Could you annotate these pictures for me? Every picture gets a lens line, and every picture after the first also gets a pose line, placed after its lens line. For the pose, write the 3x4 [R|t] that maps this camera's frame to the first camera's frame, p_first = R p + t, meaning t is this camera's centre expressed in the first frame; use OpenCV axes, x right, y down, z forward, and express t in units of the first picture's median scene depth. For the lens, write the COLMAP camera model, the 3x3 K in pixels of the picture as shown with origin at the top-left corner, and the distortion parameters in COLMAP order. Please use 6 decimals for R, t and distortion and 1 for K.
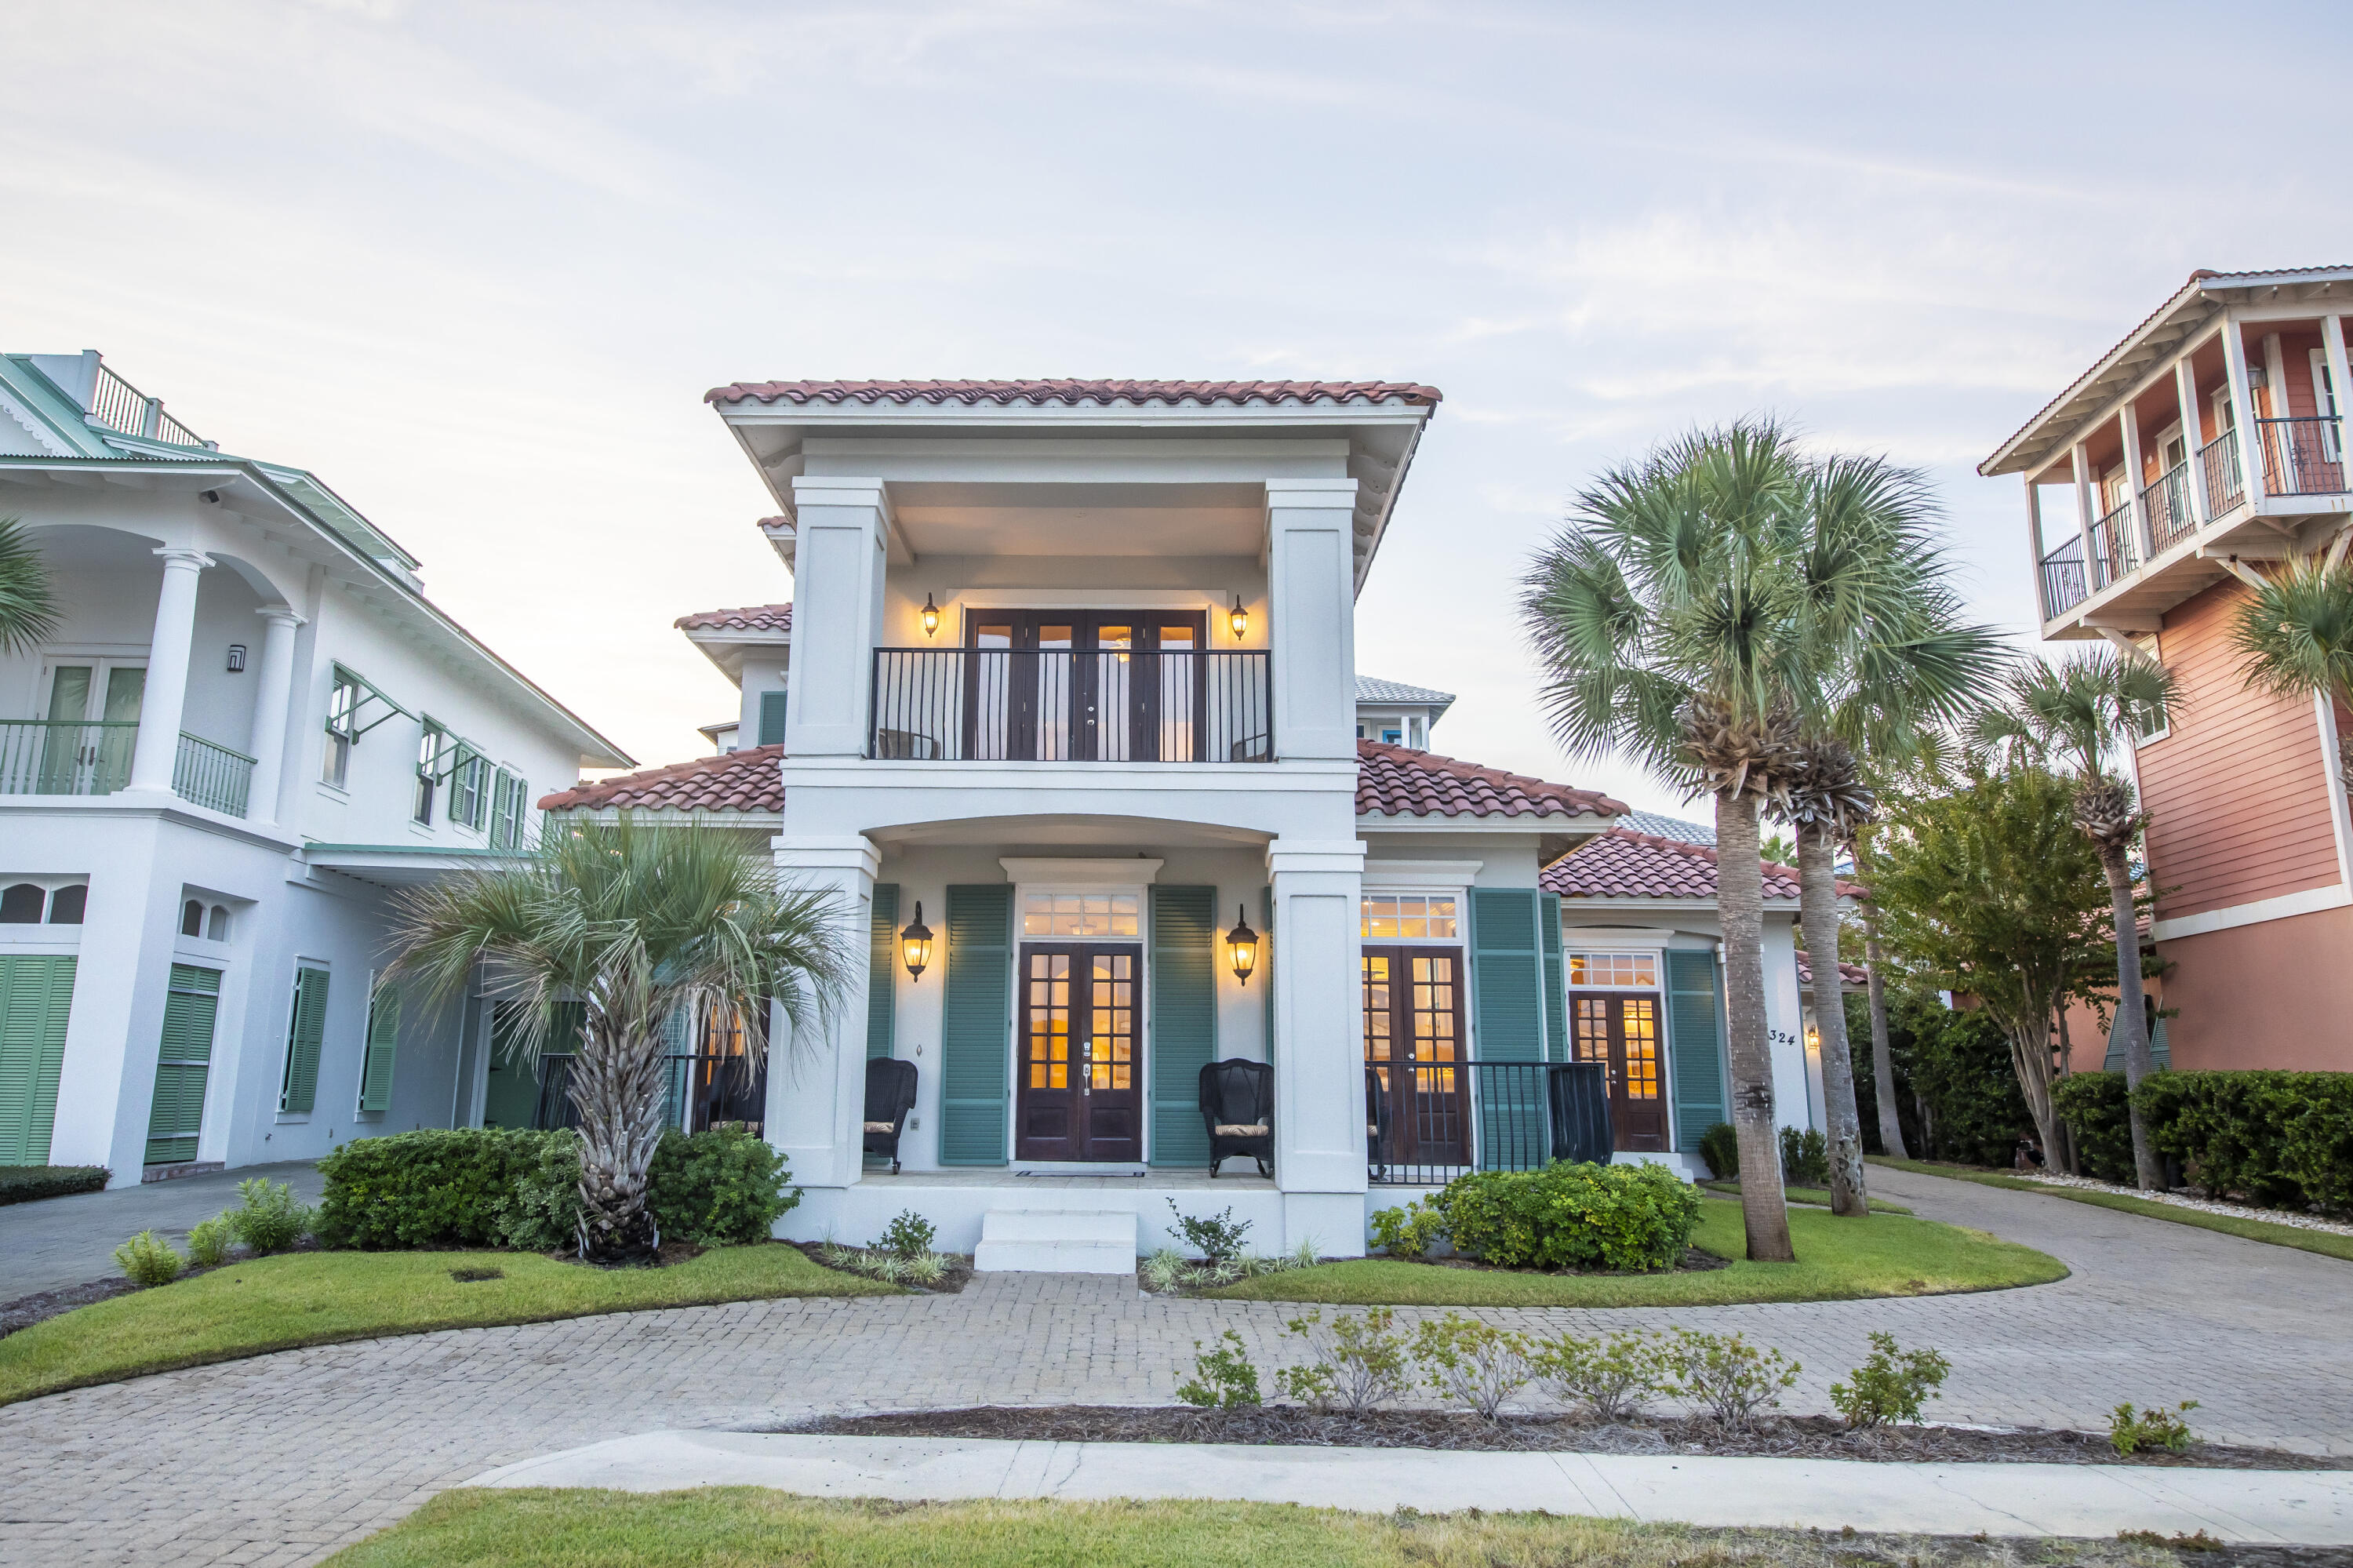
lens RADIAL K [[1646.0, 0, 1172.9], [0, 1646.0, 737.1], [0, 0, 1]] dist [0.010141, 0.002314]
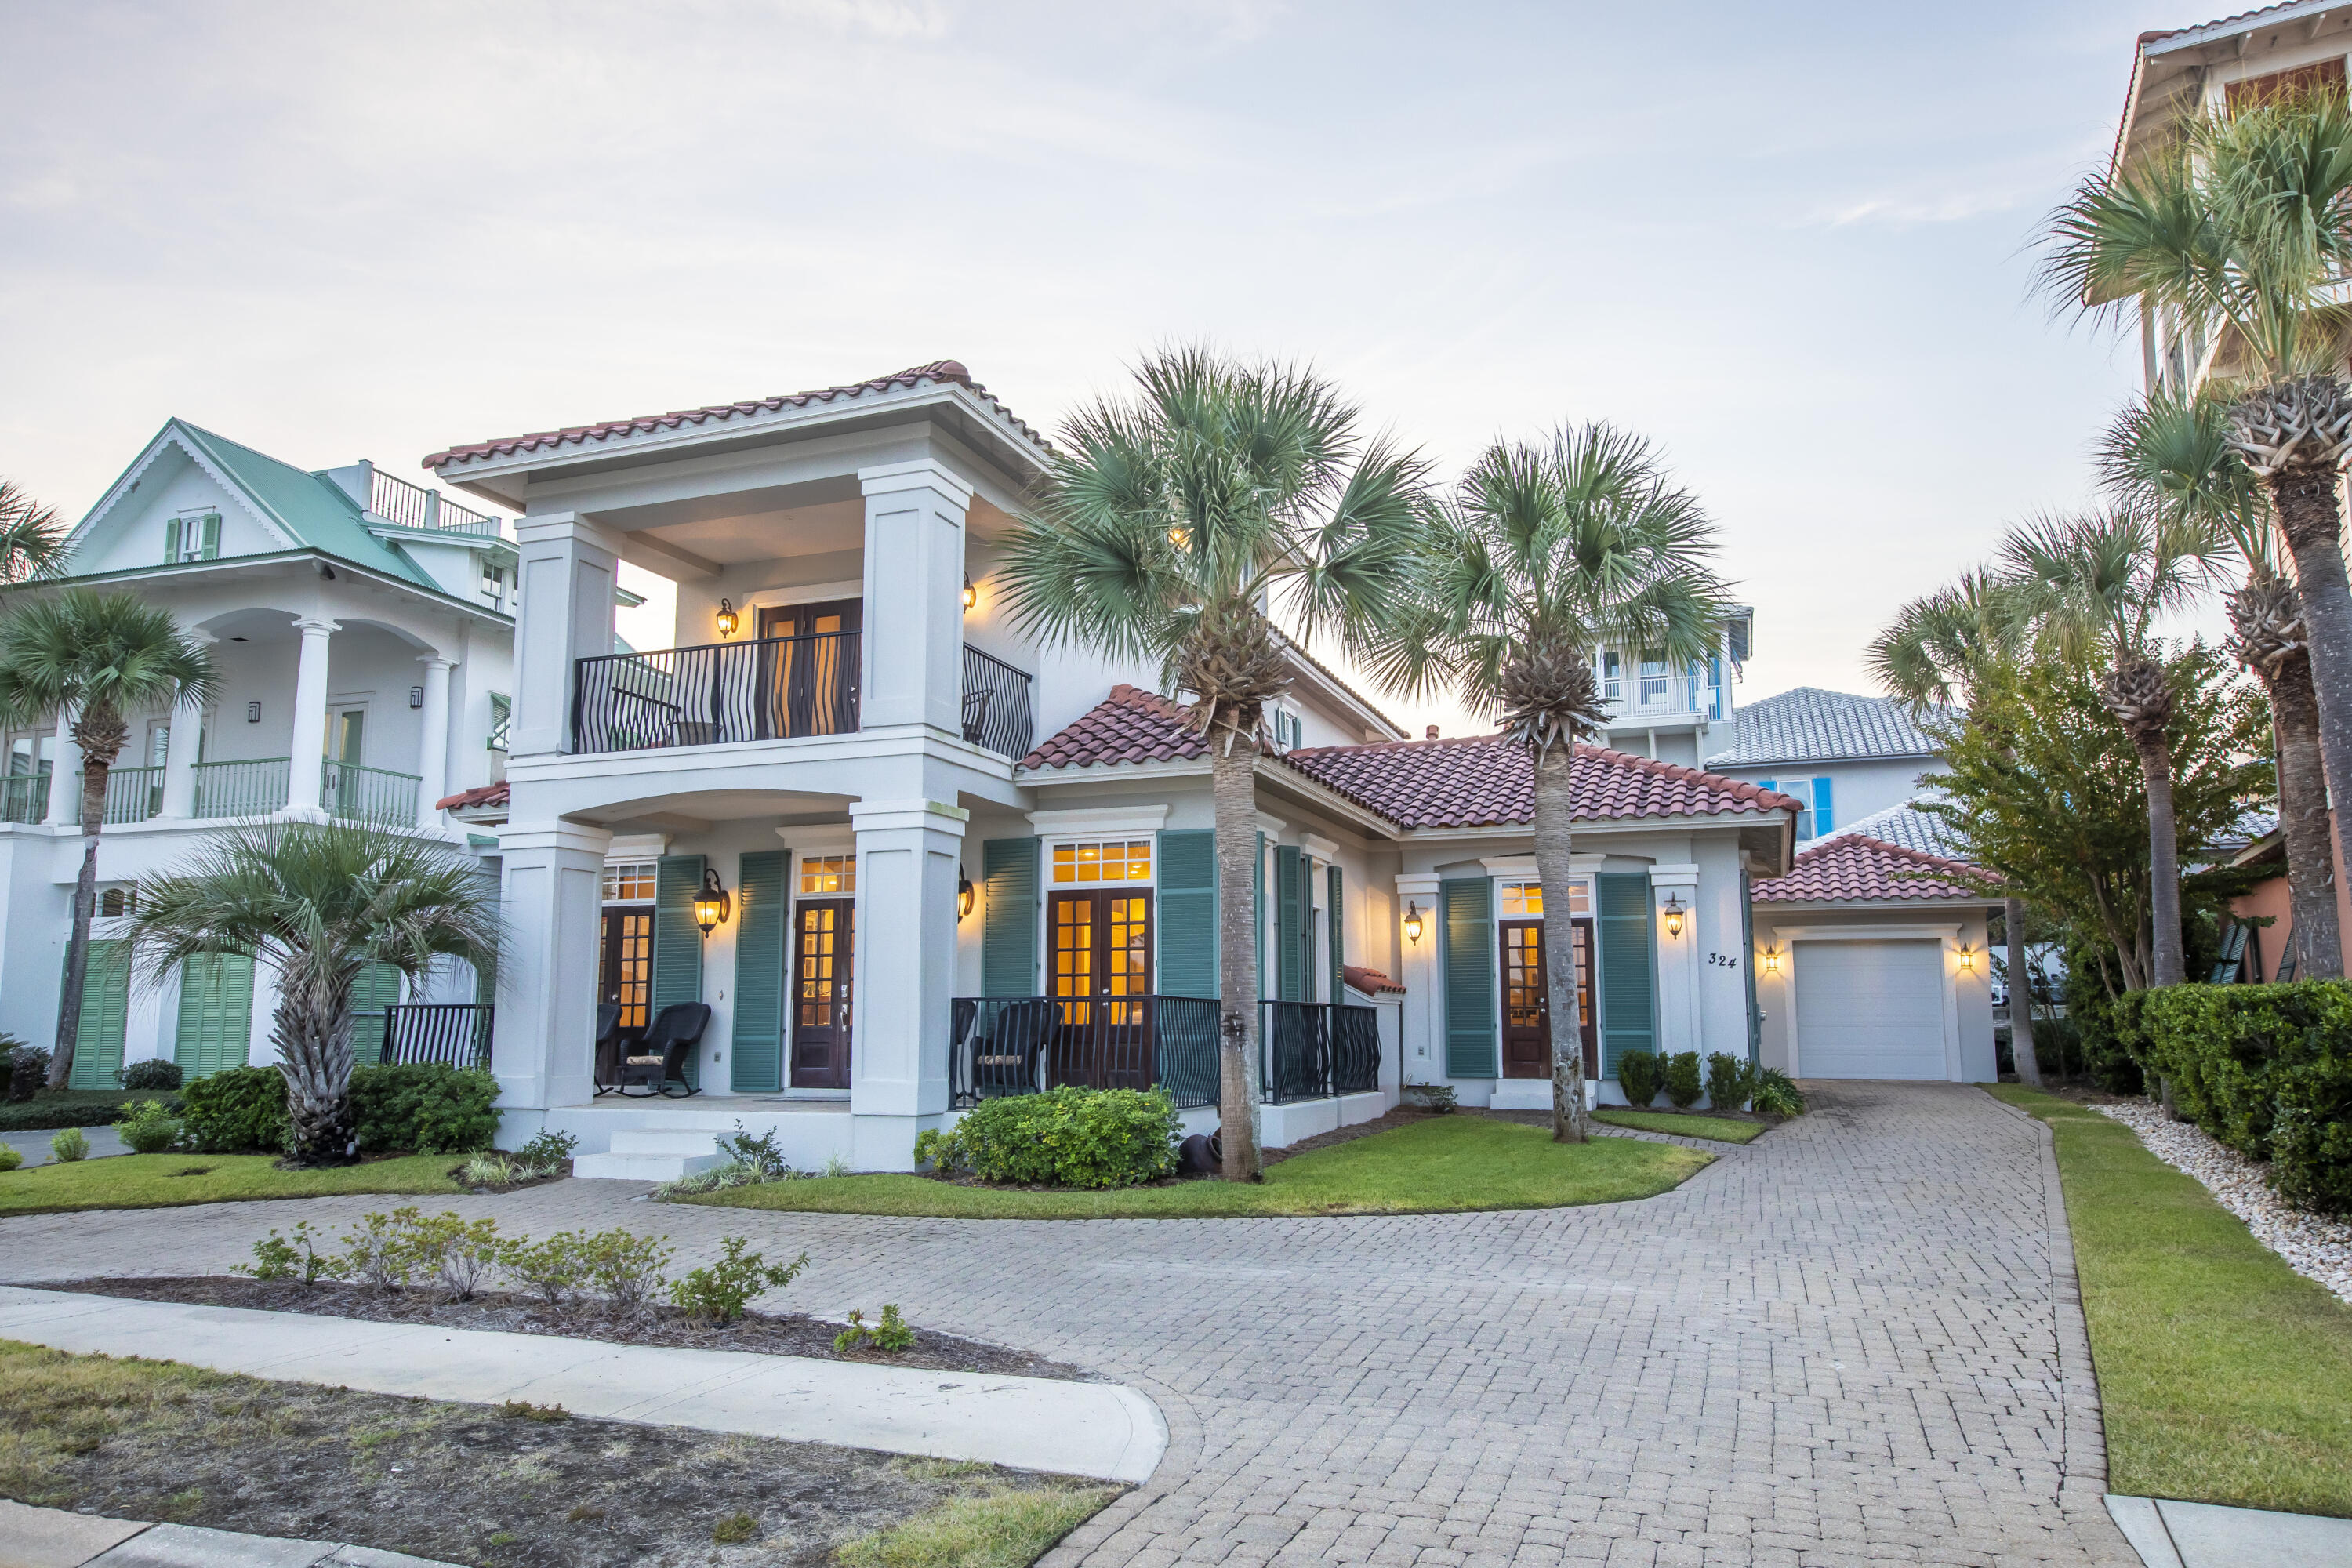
lens RADIAL K [[1582.7, 0, 1179.1], [0, 1582.7, 828.6], [0, 0, 1]] dist [0.013173, 0.000287]
pose [[0.938869, -0.055732, -0.339732, 0.539098], [0.085797, 0.993552, 0.074115, 0.017054], [0.333411, -0.098732, 0.937597, 0.064135]]
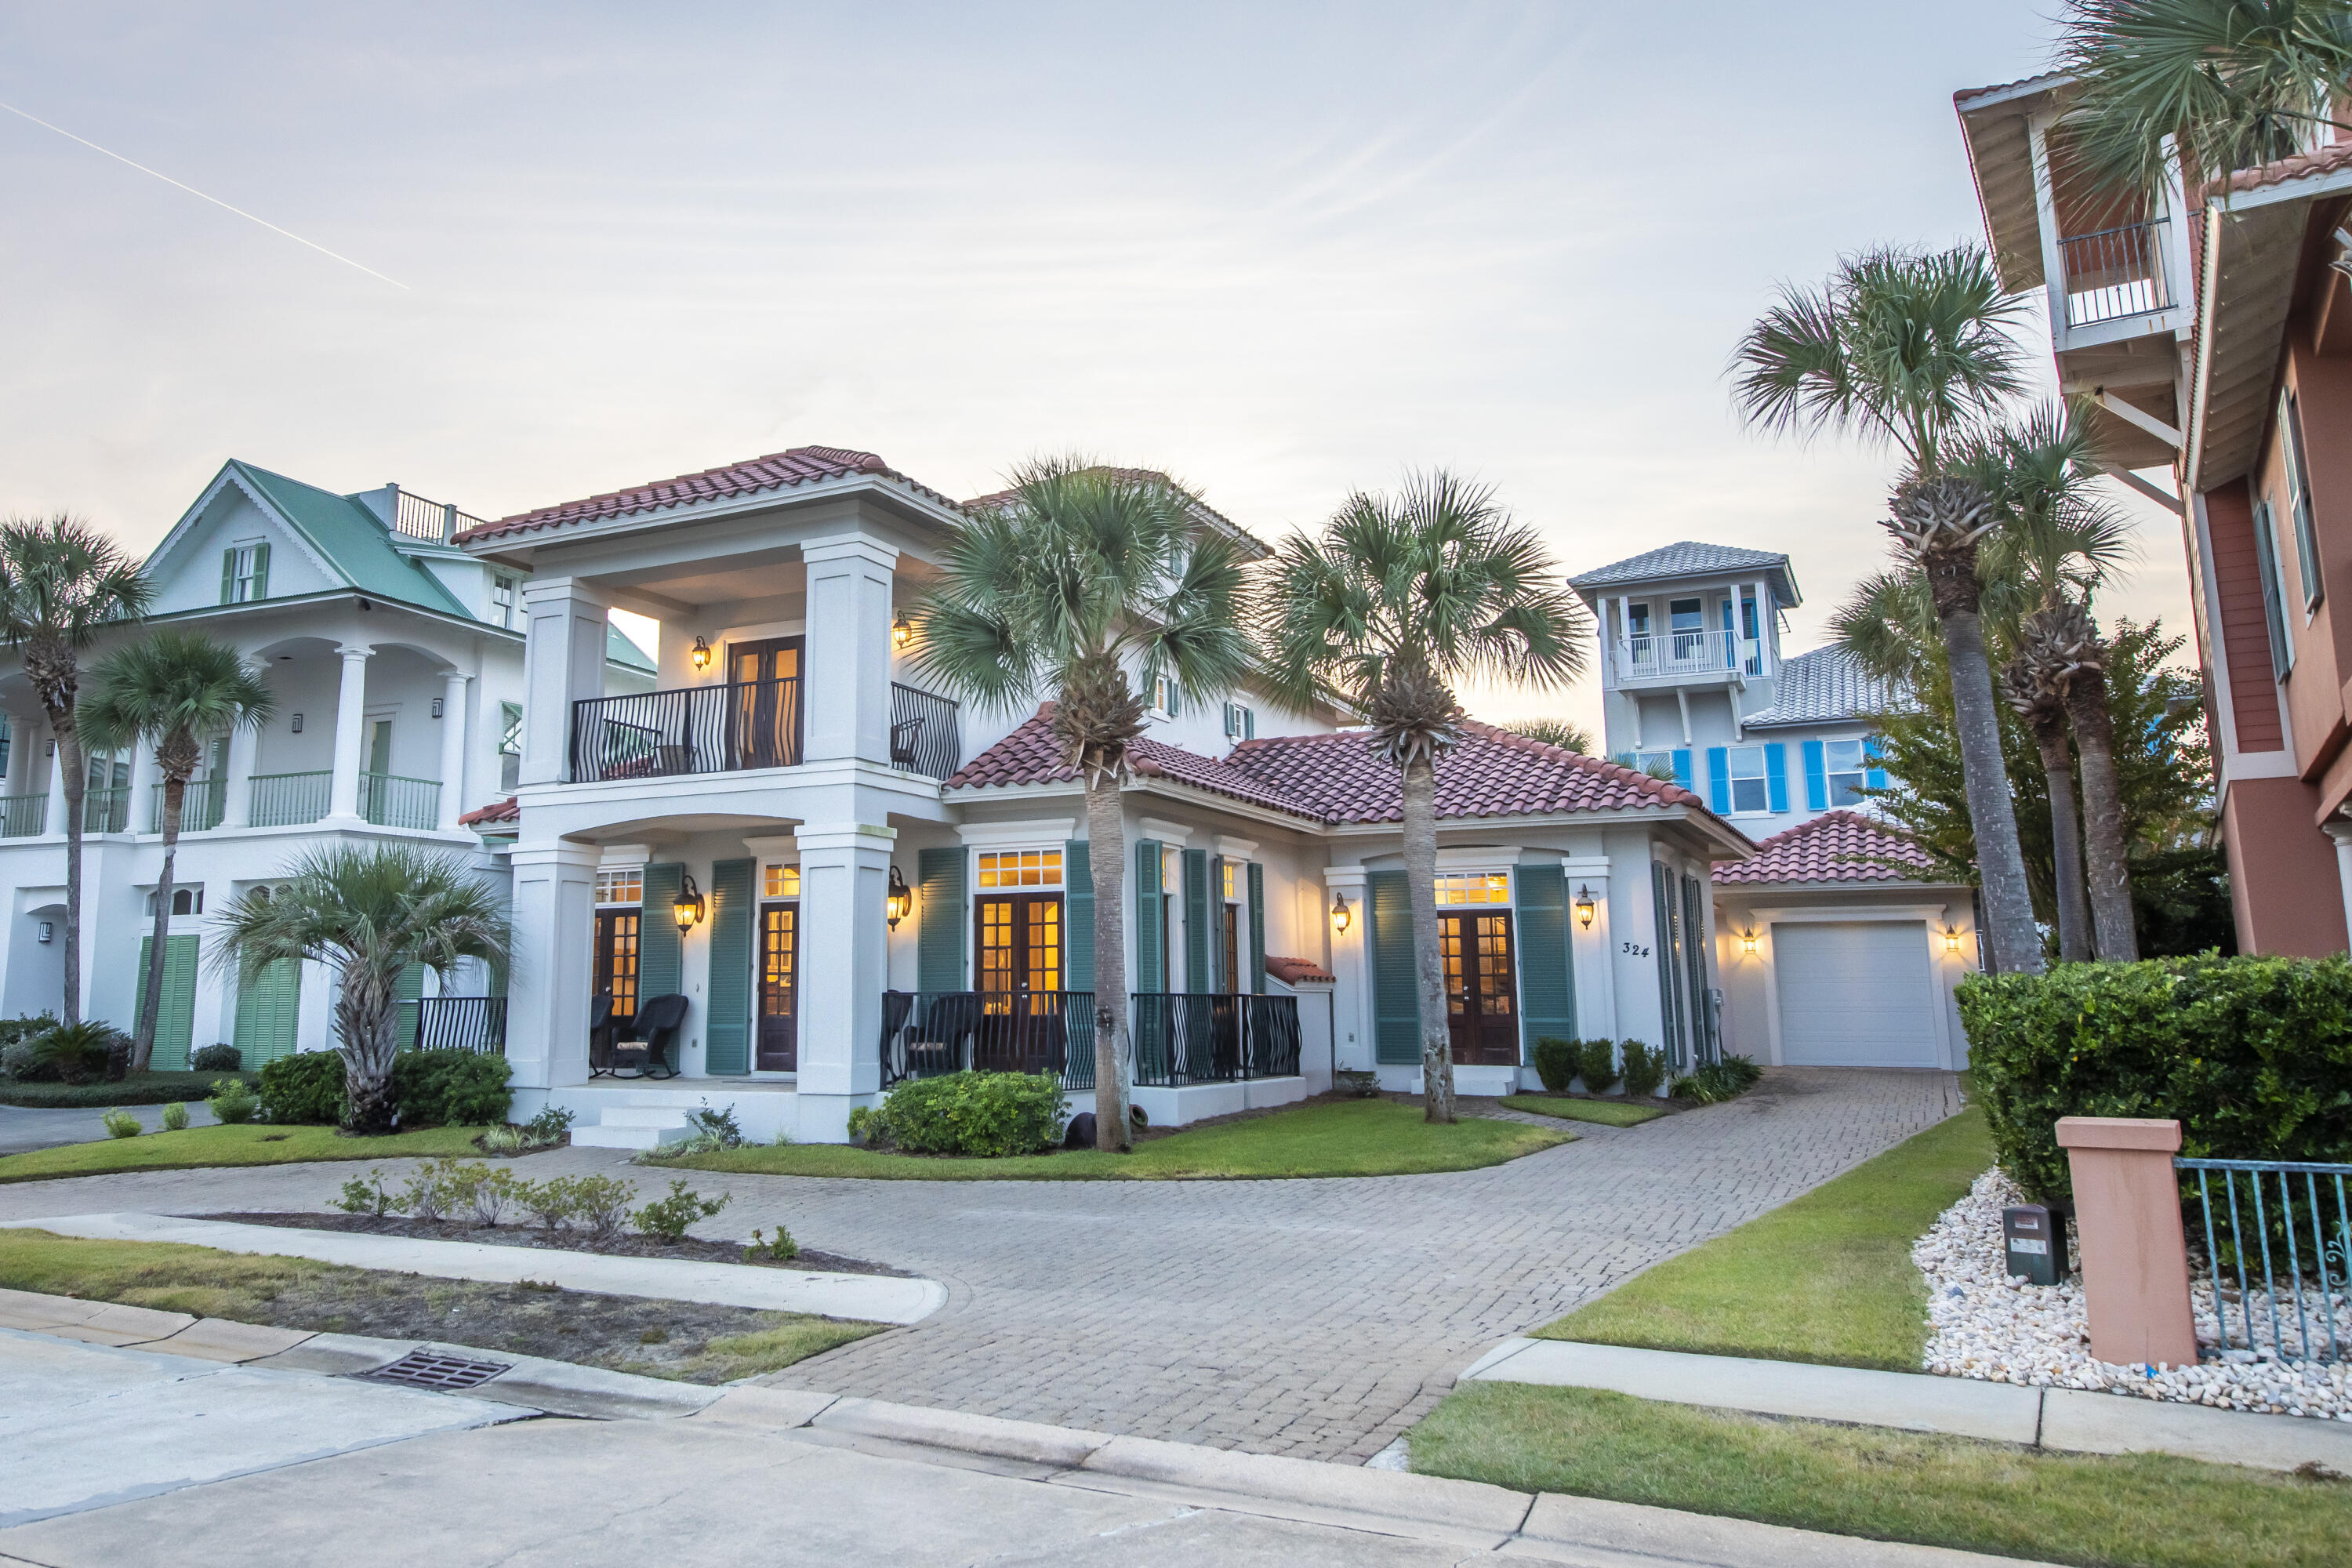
lens RADIAL K [[1773.0, 0, 1002.1], [0, 1773.0, 664.8], [0, 0, 1]] dist [0.009406, 0.004578]
pose [[0.884426, -0.102175, -0.455358, 0.736722], [0.113087, 0.993580, -0.003299, -0.035336], [0.452771, -0.048577, 0.890303, -0.146501]]
